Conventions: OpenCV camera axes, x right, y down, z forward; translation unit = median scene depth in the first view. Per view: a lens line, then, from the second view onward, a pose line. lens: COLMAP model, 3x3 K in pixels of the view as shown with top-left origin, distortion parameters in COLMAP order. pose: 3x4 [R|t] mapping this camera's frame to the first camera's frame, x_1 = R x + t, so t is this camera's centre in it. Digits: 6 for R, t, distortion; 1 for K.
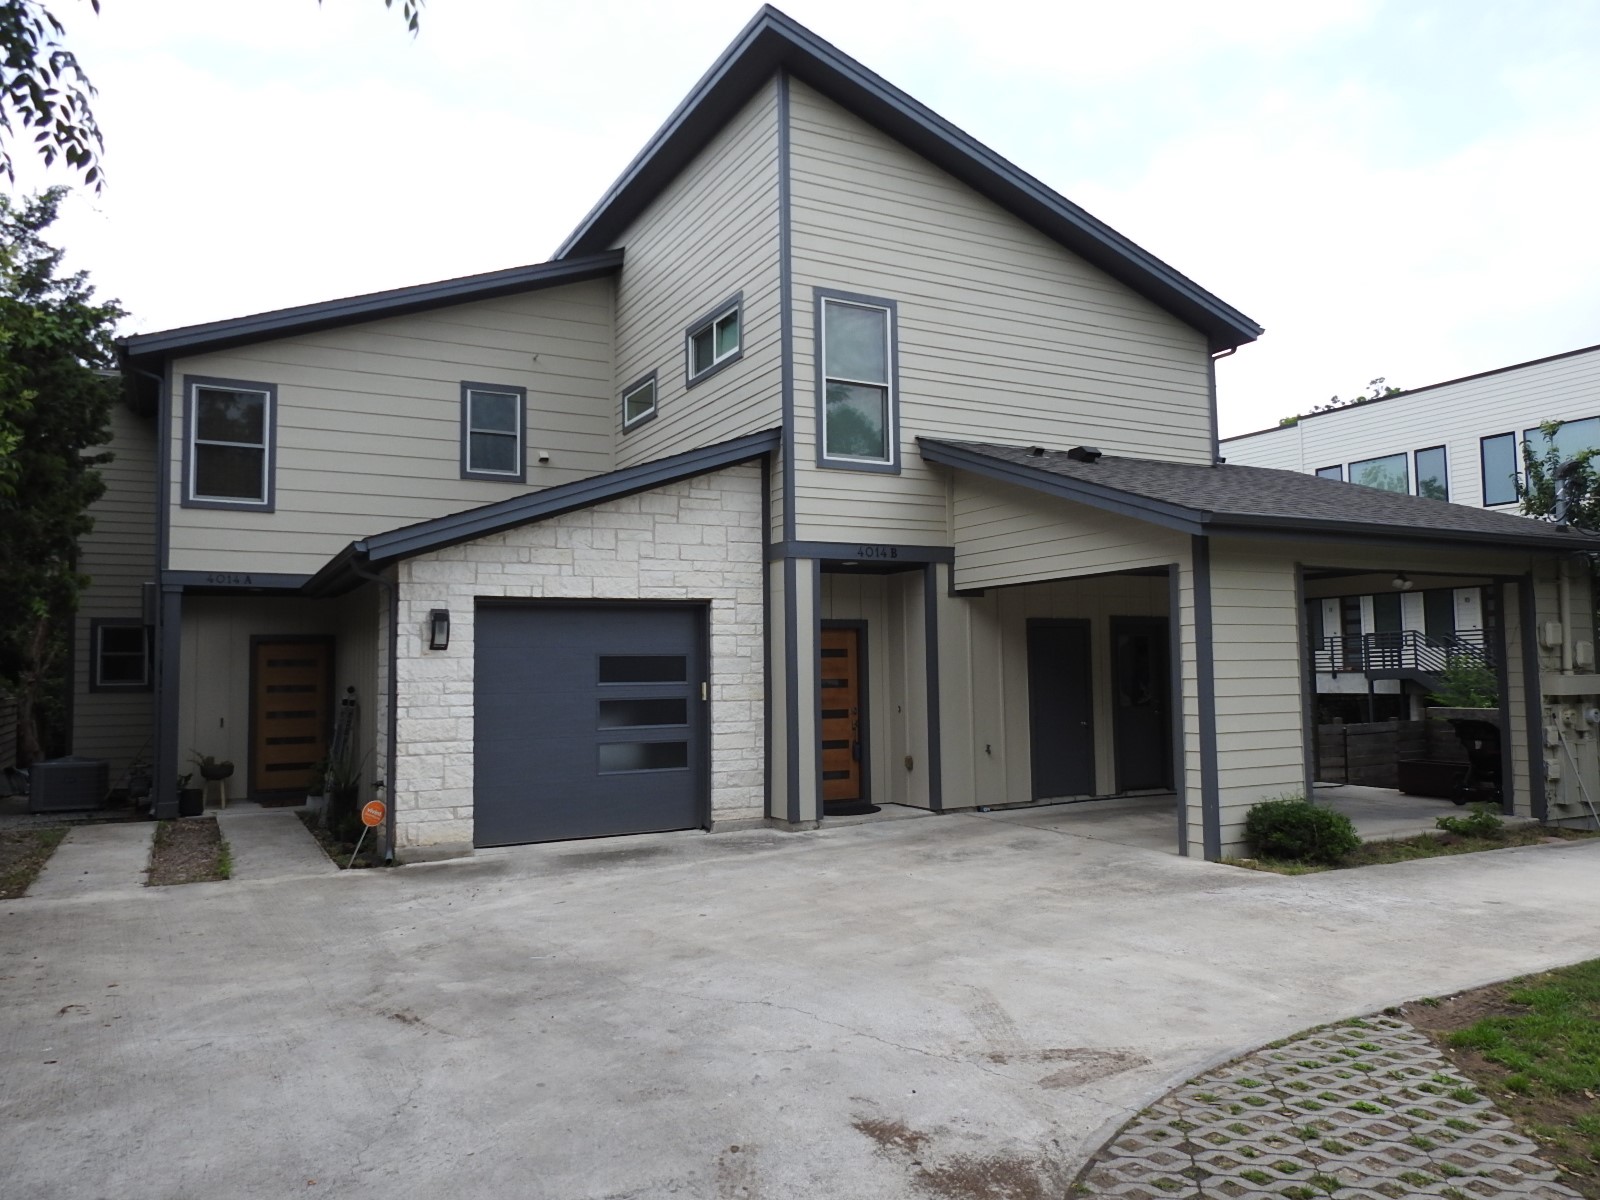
lens RADIAL K [[1145.0, 0, 800.7], [0, 1145.0, 602.4], [0, 0, 1]] dist [-0.019012, 0.001171]
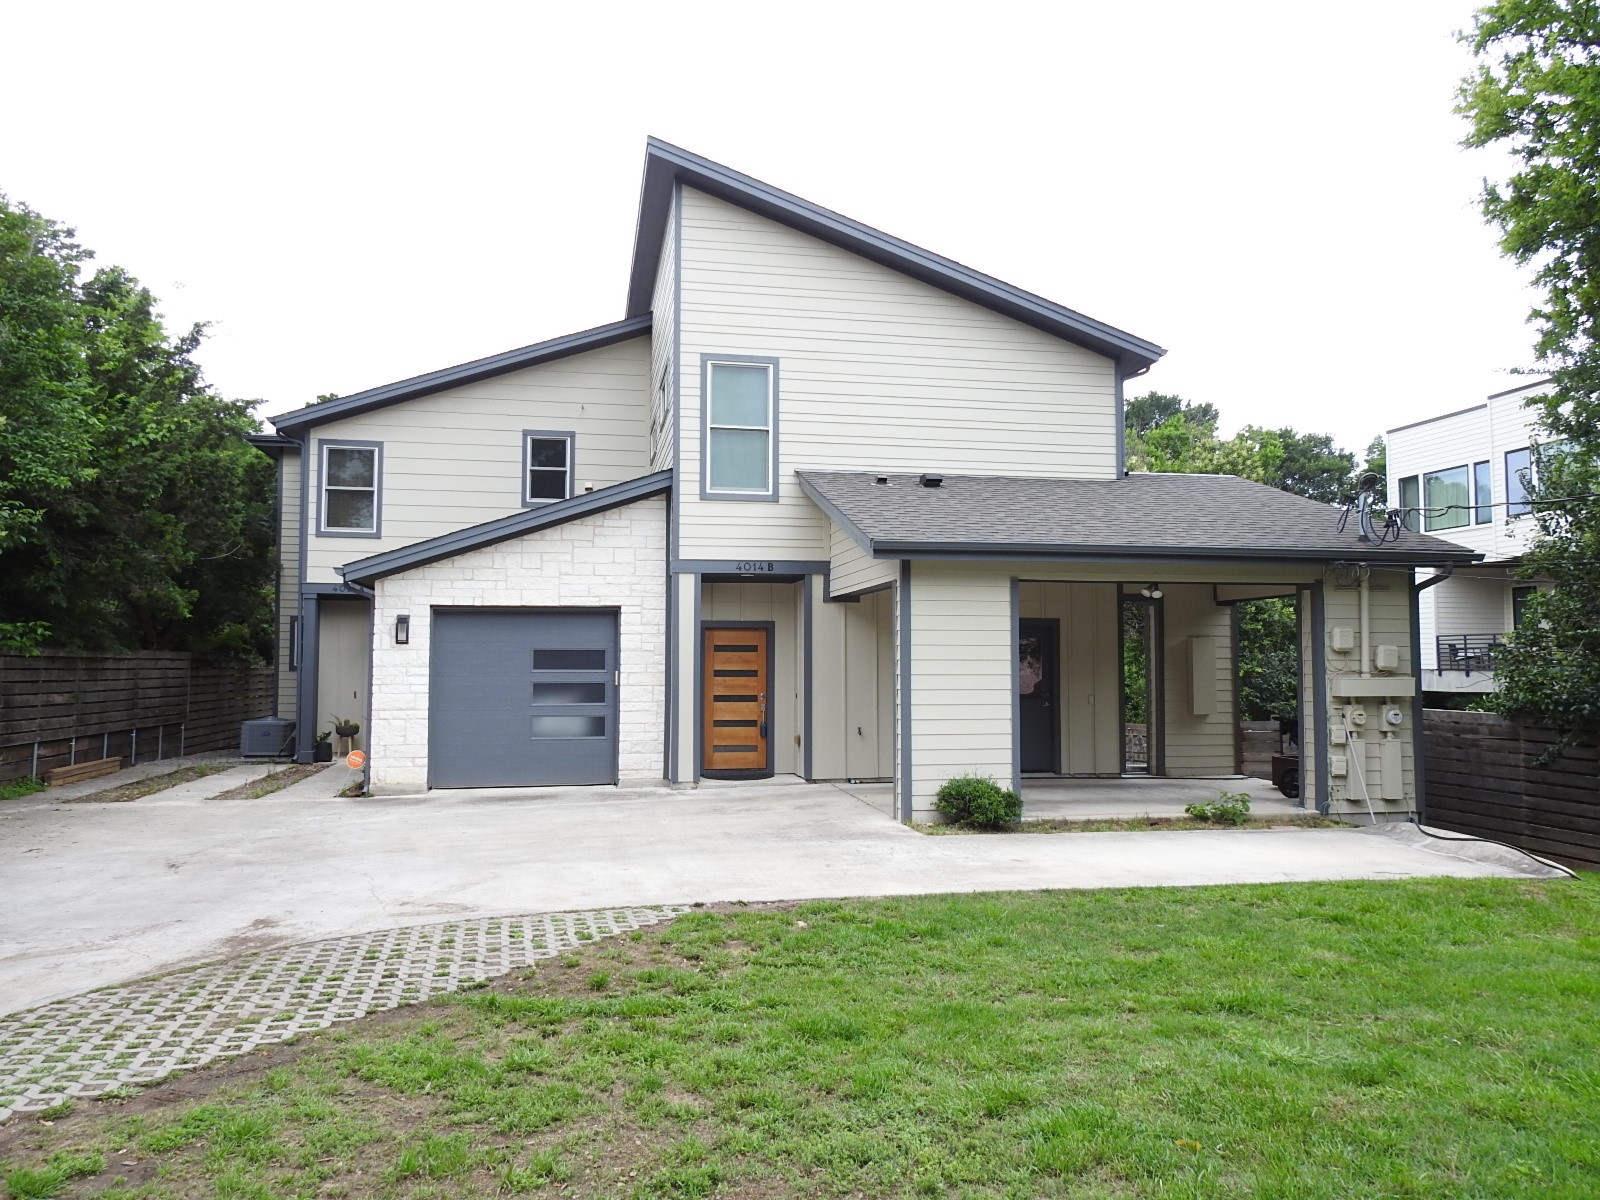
lens RADIAL K [[1145.0, 0, 798.0], [0, 1145.0, 595.4], [0, 0, 1]] dist [-0.019012, 0.001171]
pose [[0.954671, -0.003590, -0.297641, 0.489465], [0.005166, 0.999976, 0.004509, -0.018870], [0.297618, -0.005842, 0.954667, -0.159138]]
